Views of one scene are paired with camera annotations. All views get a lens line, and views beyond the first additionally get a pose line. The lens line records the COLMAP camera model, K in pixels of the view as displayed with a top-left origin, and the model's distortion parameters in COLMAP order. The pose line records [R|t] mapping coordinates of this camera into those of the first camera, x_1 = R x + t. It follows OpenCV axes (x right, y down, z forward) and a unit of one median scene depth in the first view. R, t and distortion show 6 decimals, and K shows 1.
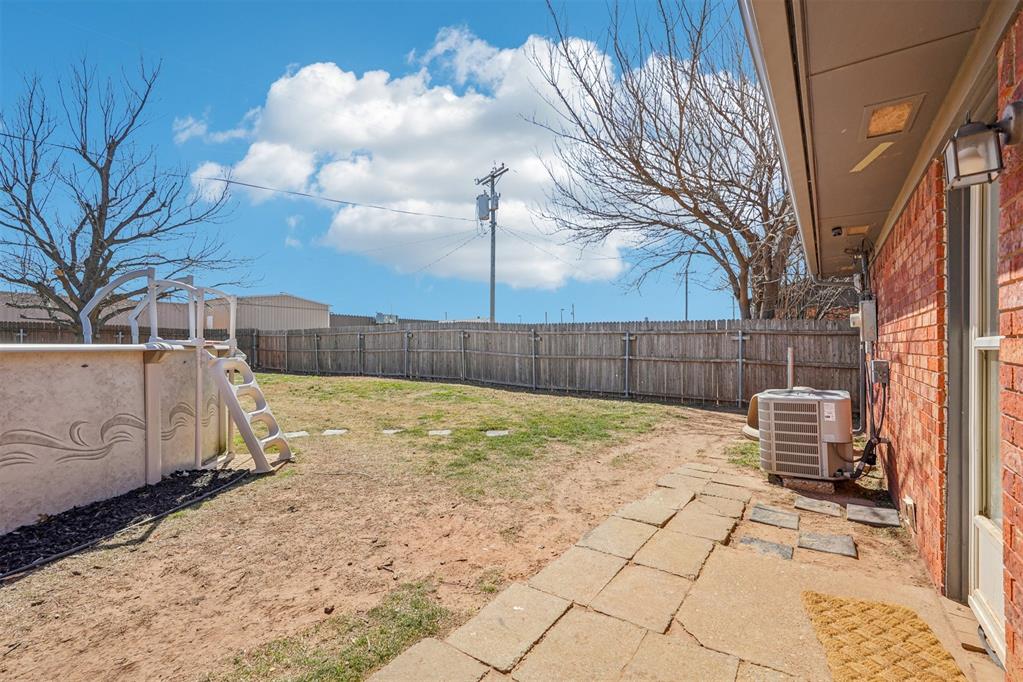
lens RADIAL K [[459.9, 0, 512.8], [0, 459.9, 338.8], [0, 0, 1]] dist [-0.015437, 0.006625]
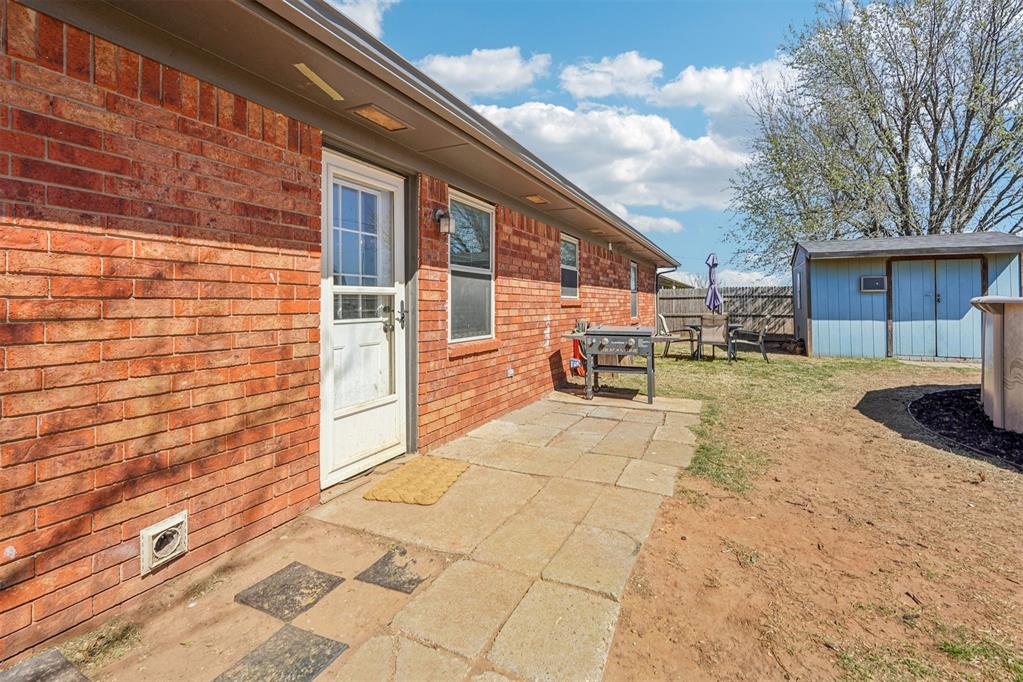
lens RADIAL K [[477.8, 0, 512.5], [0, 477.8, 298.5], [0, 0, 1]] dist [0.000713, 0.000408]
pose [[-0.986707, -0.005144, -0.162429, 0.452760], [-0.002018, 0.999810, -0.019408, 0.040145], [0.162498, -0.018822, -0.986529, 1.613072]]
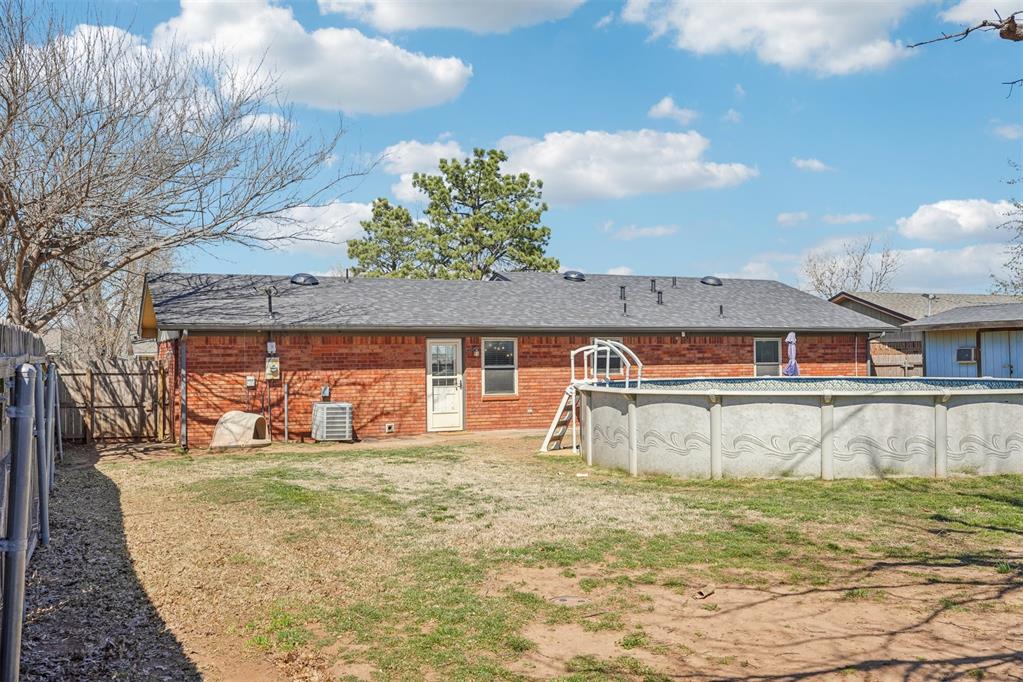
lens RADIAL K [[945.9, 0, 511.5], [0, 945.9, 341.0], [0, 0, 1]] dist [-0.004331, 0.003076]
pose [[-0.849076, 0.021145, 0.527848, -3.293391], [0.005585, 0.999502, -0.031055, -0.041250], [-0.528242, -0.023419, -0.848771, 5.933368]]
